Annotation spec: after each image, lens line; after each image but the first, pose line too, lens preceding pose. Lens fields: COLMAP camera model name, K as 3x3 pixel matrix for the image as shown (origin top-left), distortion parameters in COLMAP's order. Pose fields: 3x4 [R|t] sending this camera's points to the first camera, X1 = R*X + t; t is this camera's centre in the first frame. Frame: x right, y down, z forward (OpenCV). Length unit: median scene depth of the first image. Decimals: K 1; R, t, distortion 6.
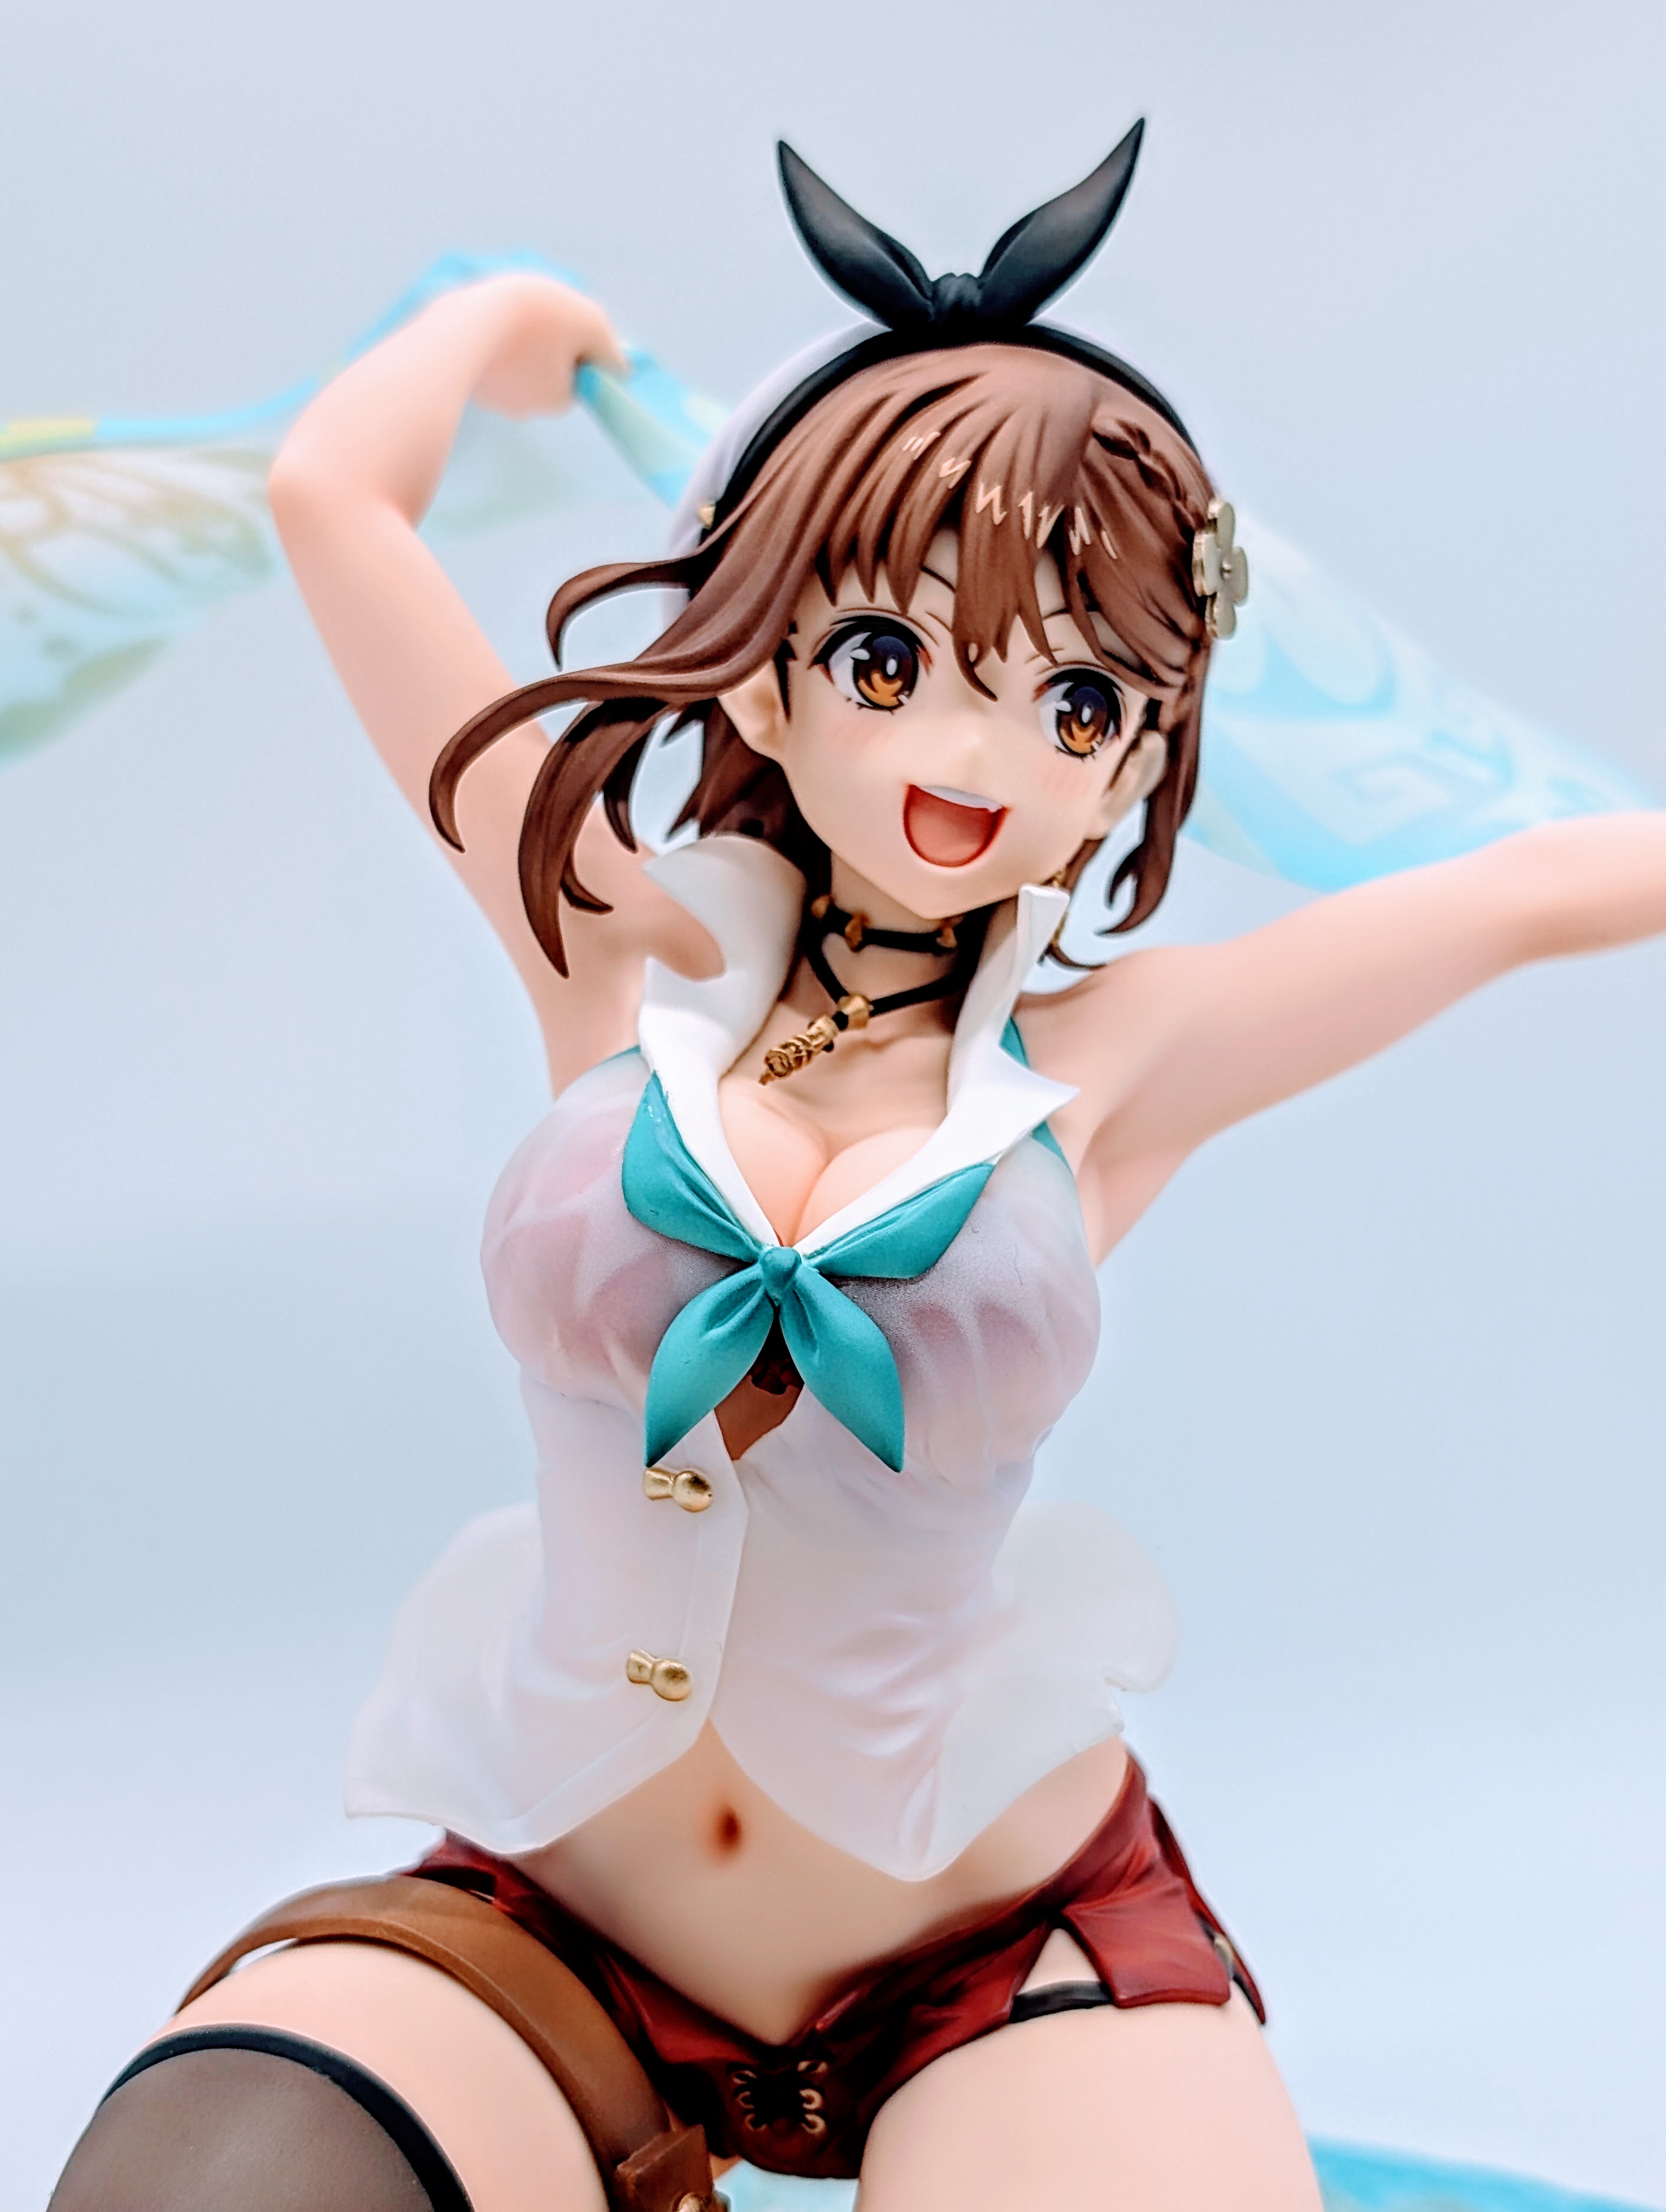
lens RADIAL K [[3596.7, 0, 813.2], [0, 3596.7, 1113.8], [0, 0, 1]] dist [0.120019, 0.000000]
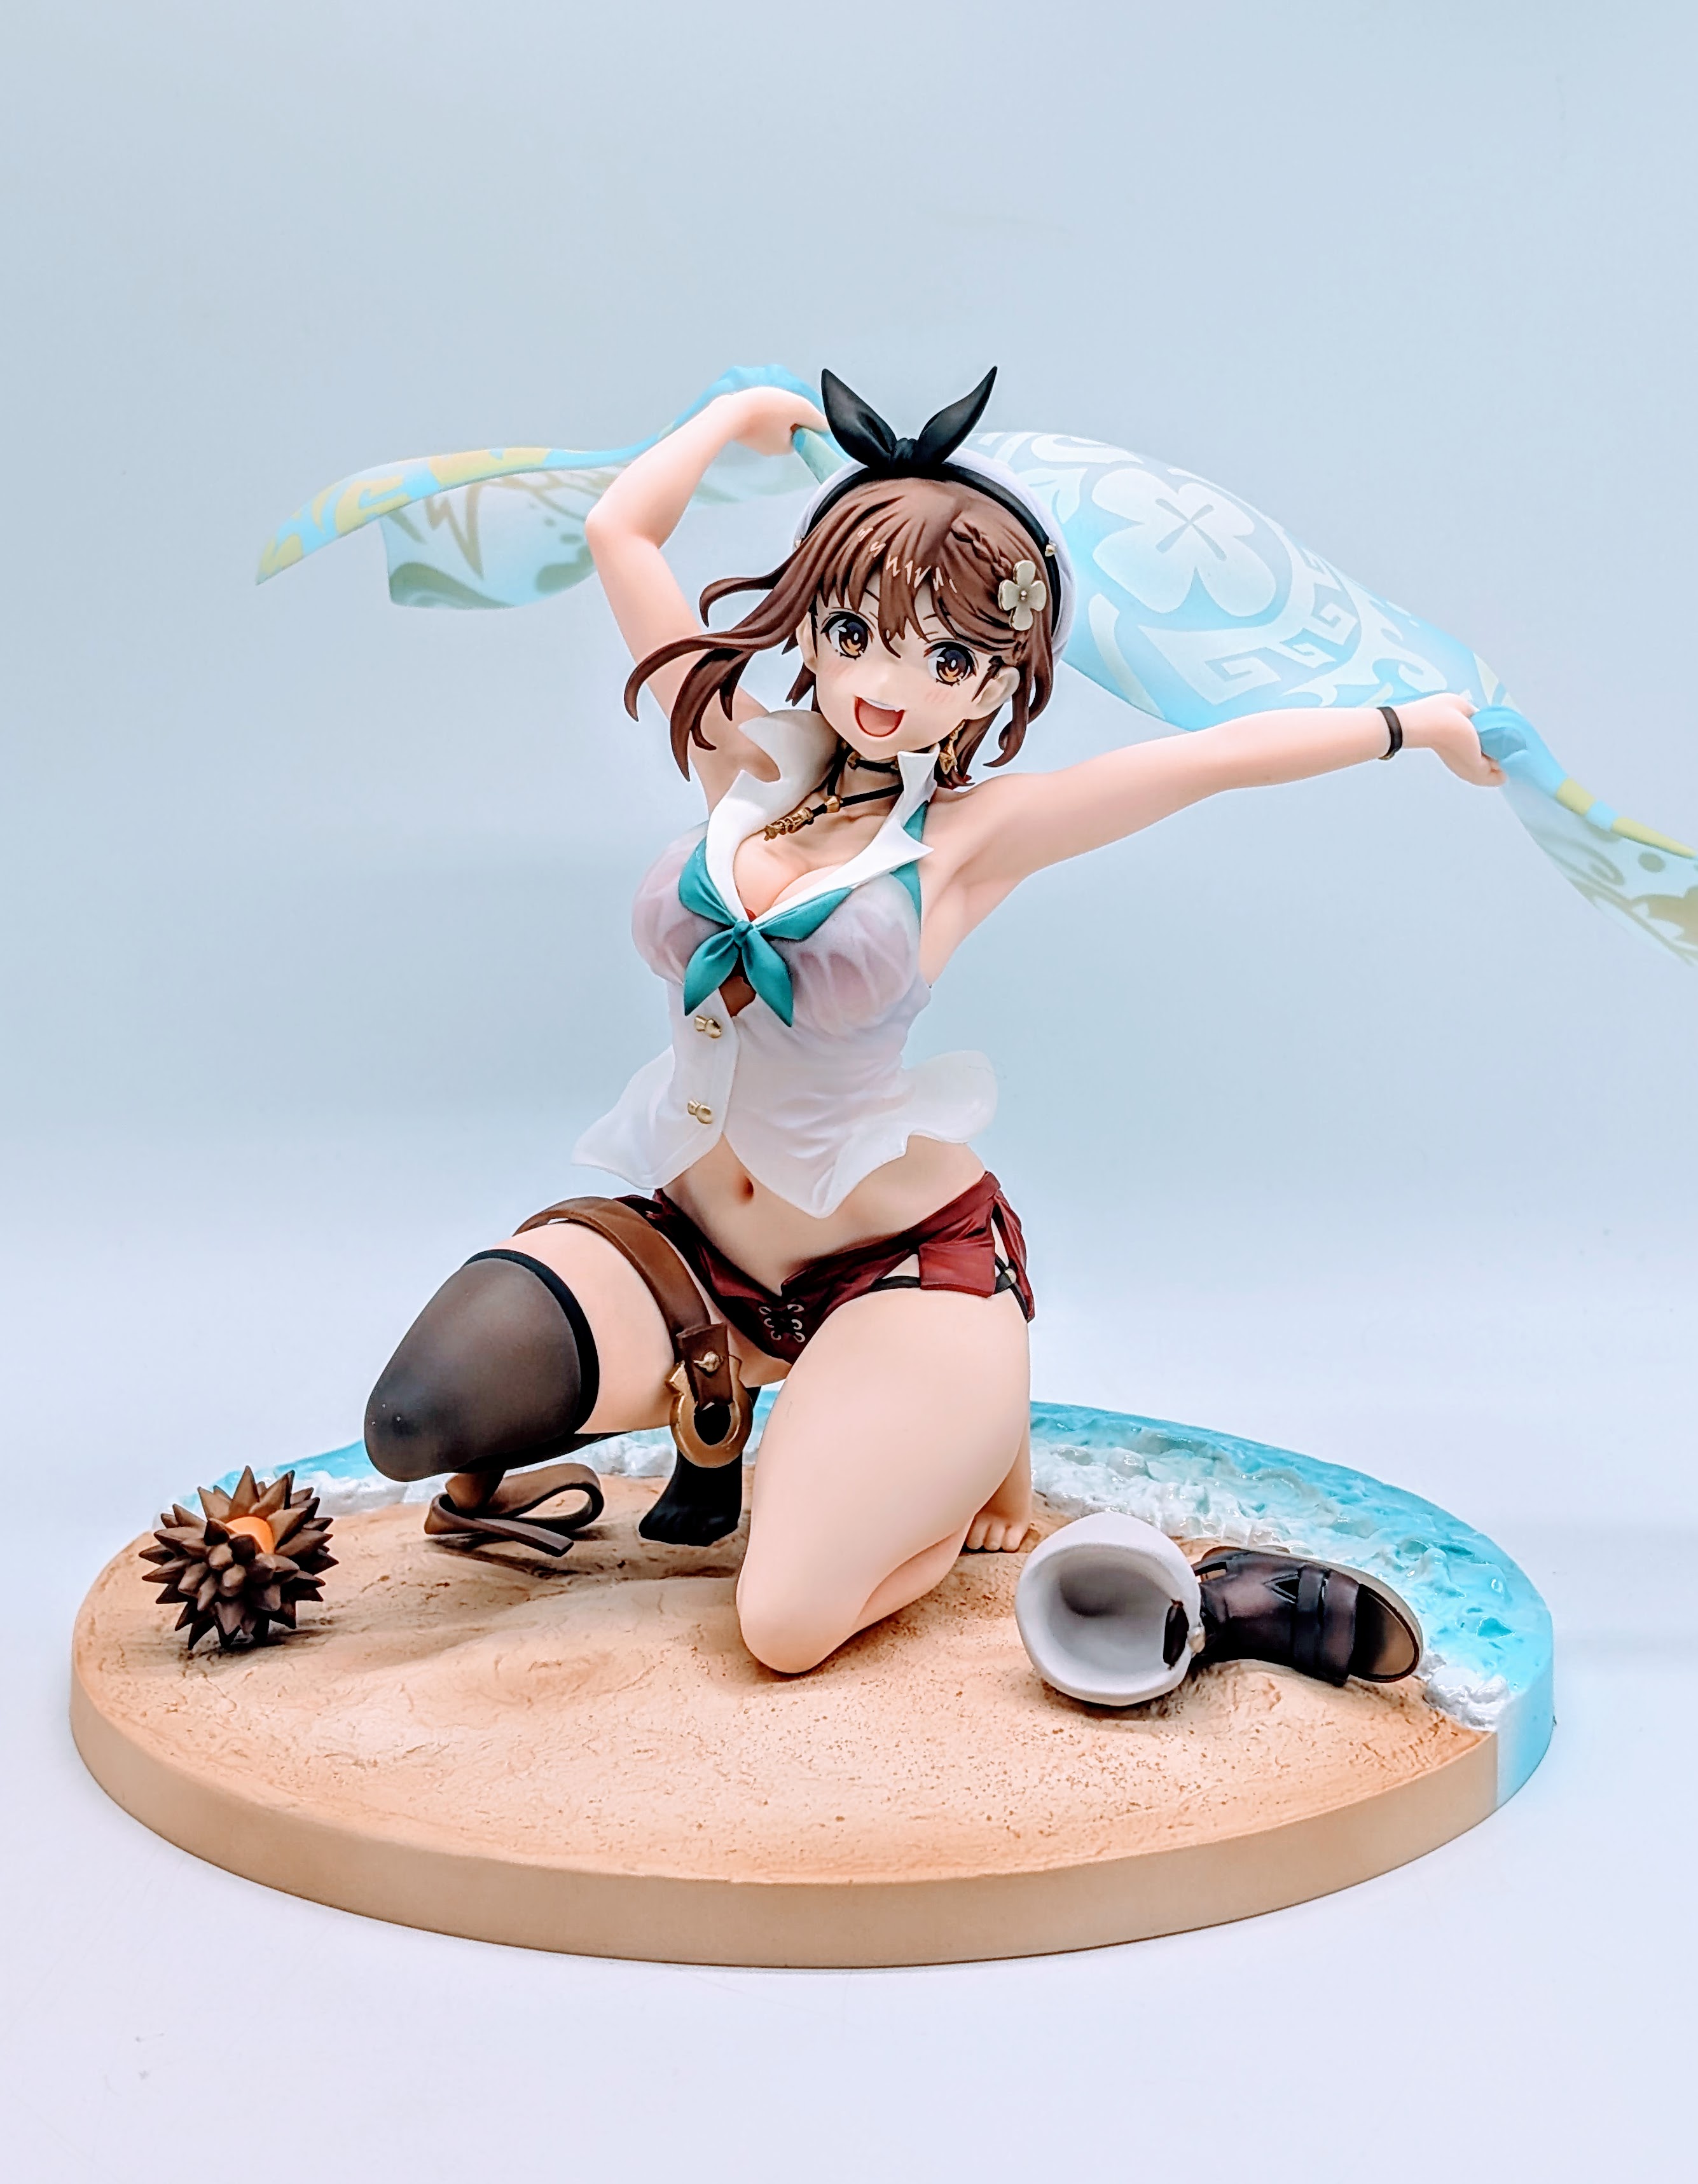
lens RADIAL K [[4199.0, 0, 916.1], [0, 4199.0, 1013.8], [0, 0, 1]] dist [0.286777, 0.000000]
pose [[0.960417, 0.078211, -0.267361, 0.711440], [-0.051167, 0.992977, 0.106672, -0.168589], [0.273826, -0.088770, 0.957674, -1.301103]]
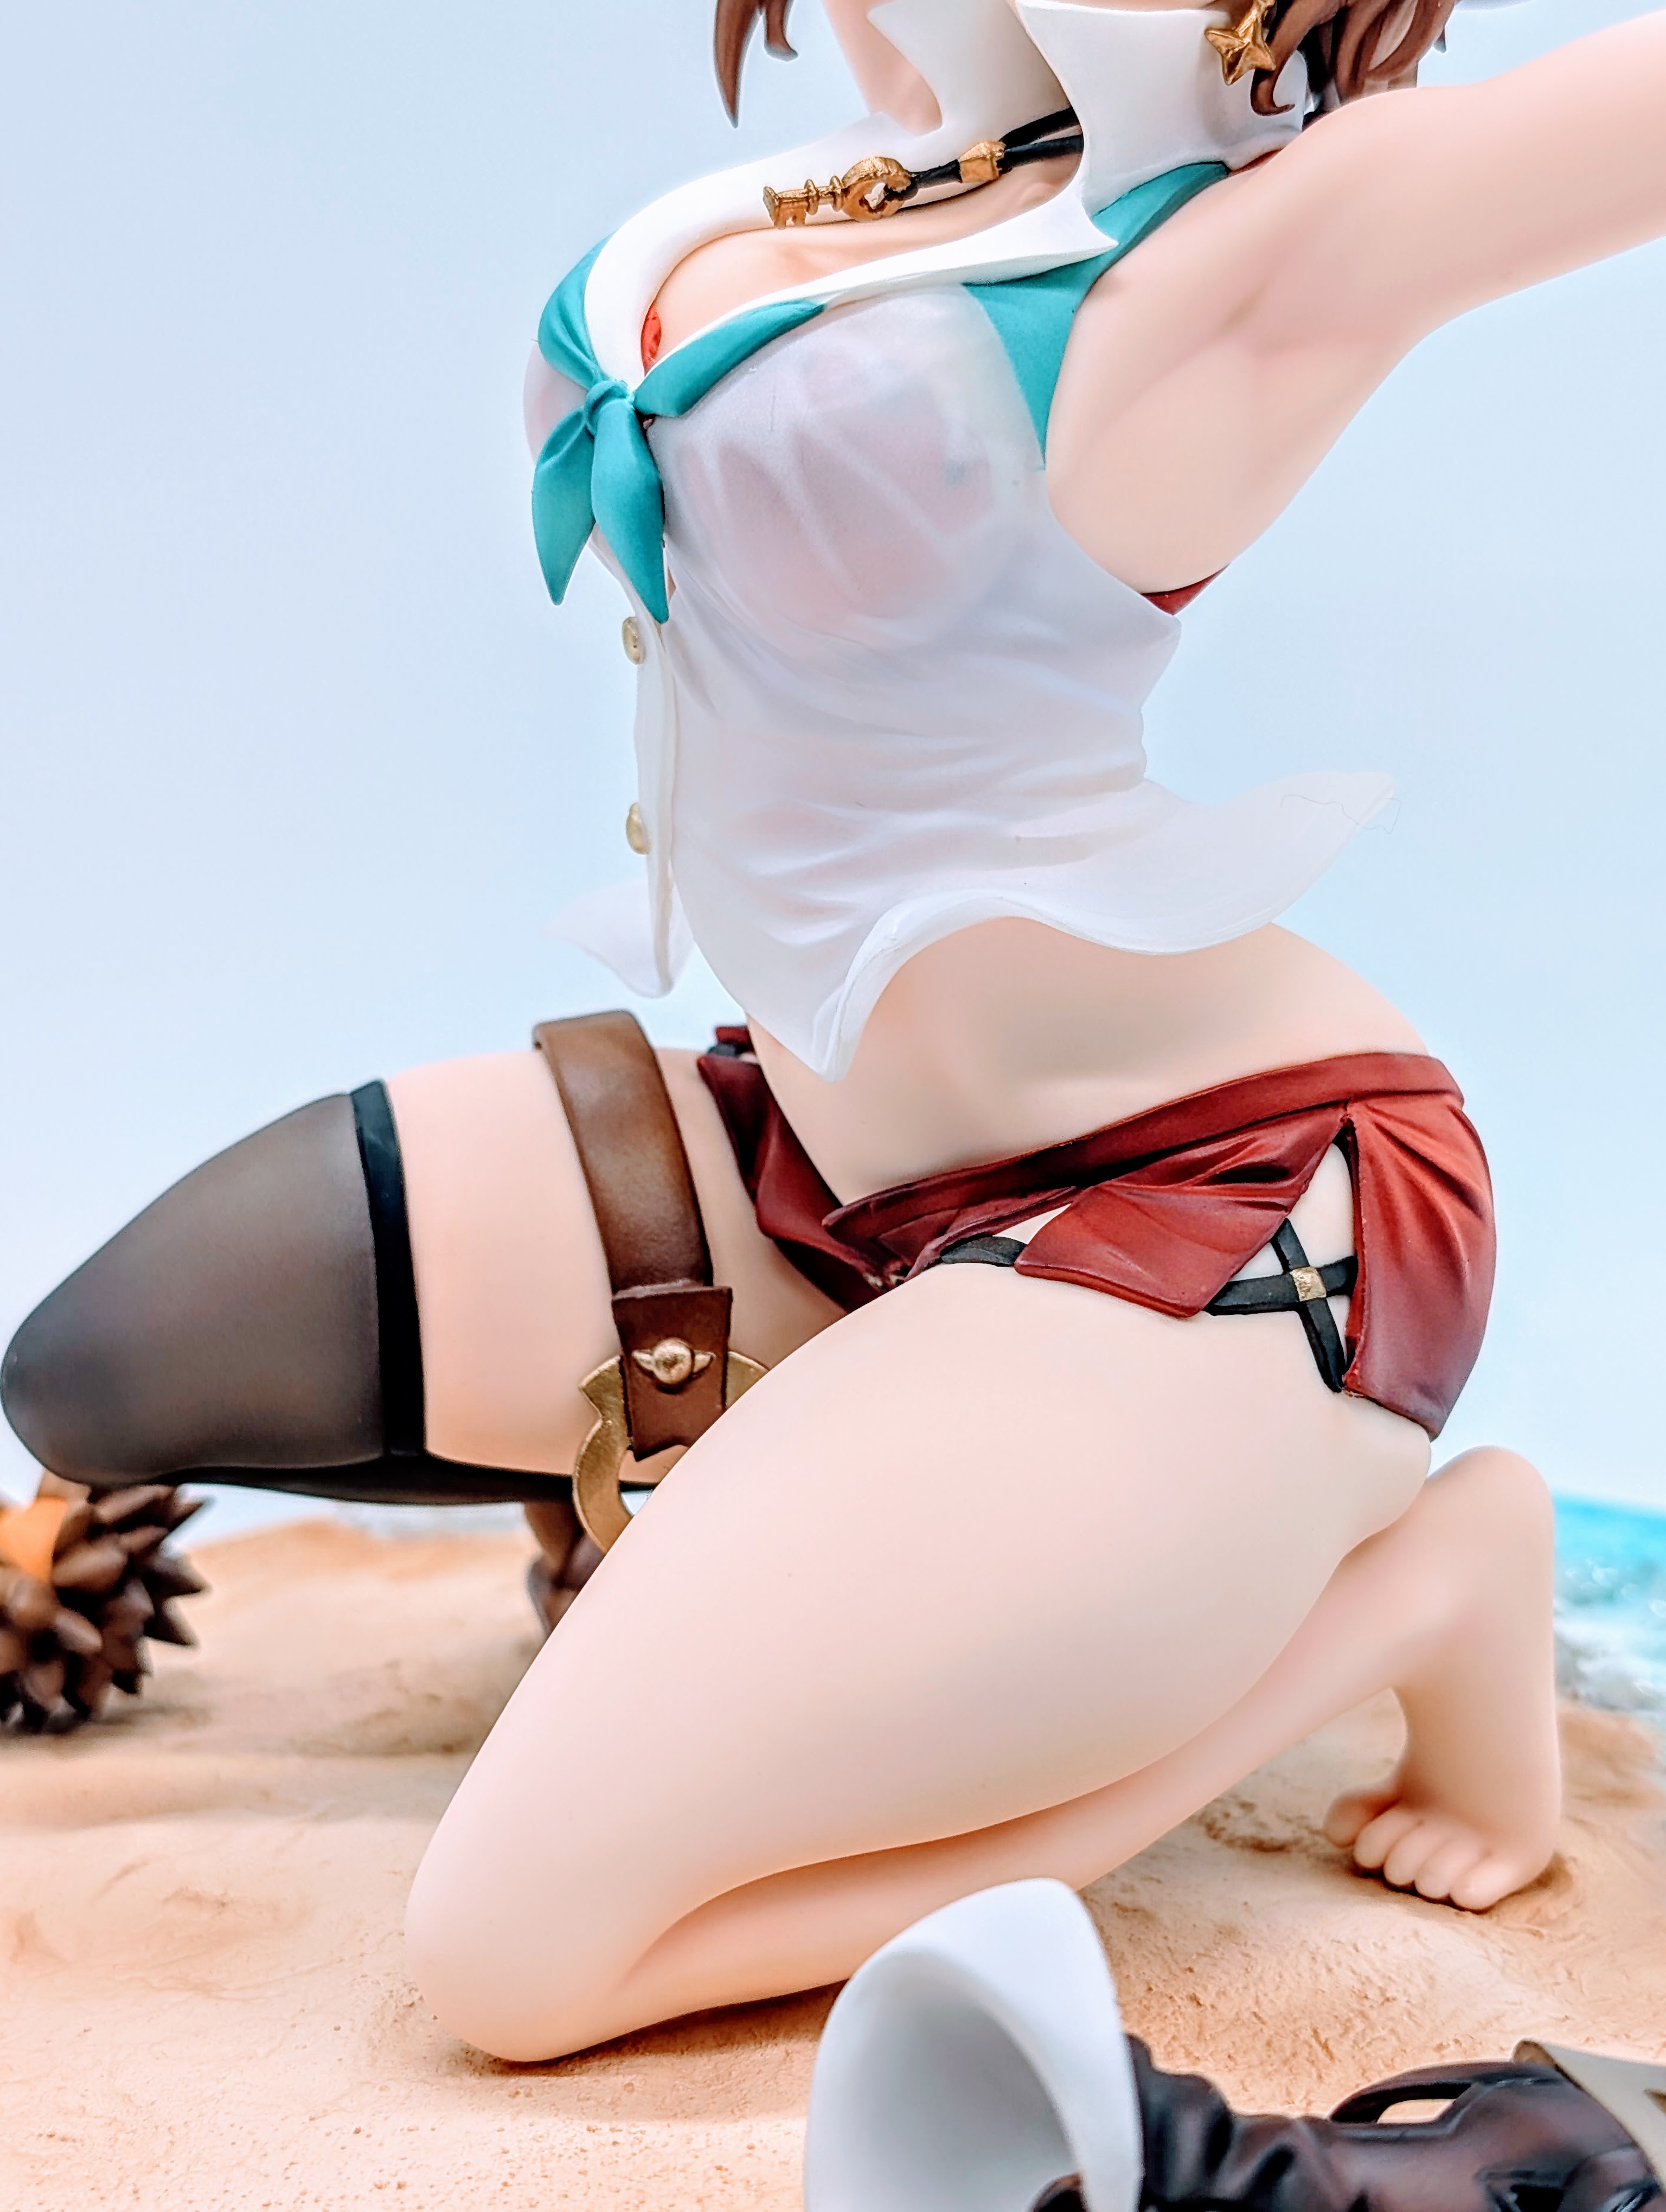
lens RADIAL K [[3596.7, 0, 818.9], [0, 3596.7, 1091.1], [0, 0, 1]] dist [0.120019, 0.000000]
pose [[0.564353, 0.179030, -0.805887, 0.771717], [-0.074960, 0.983282, 0.165945, 0.054193], [0.822123, -0.033243, 0.568338, 0.440457]]
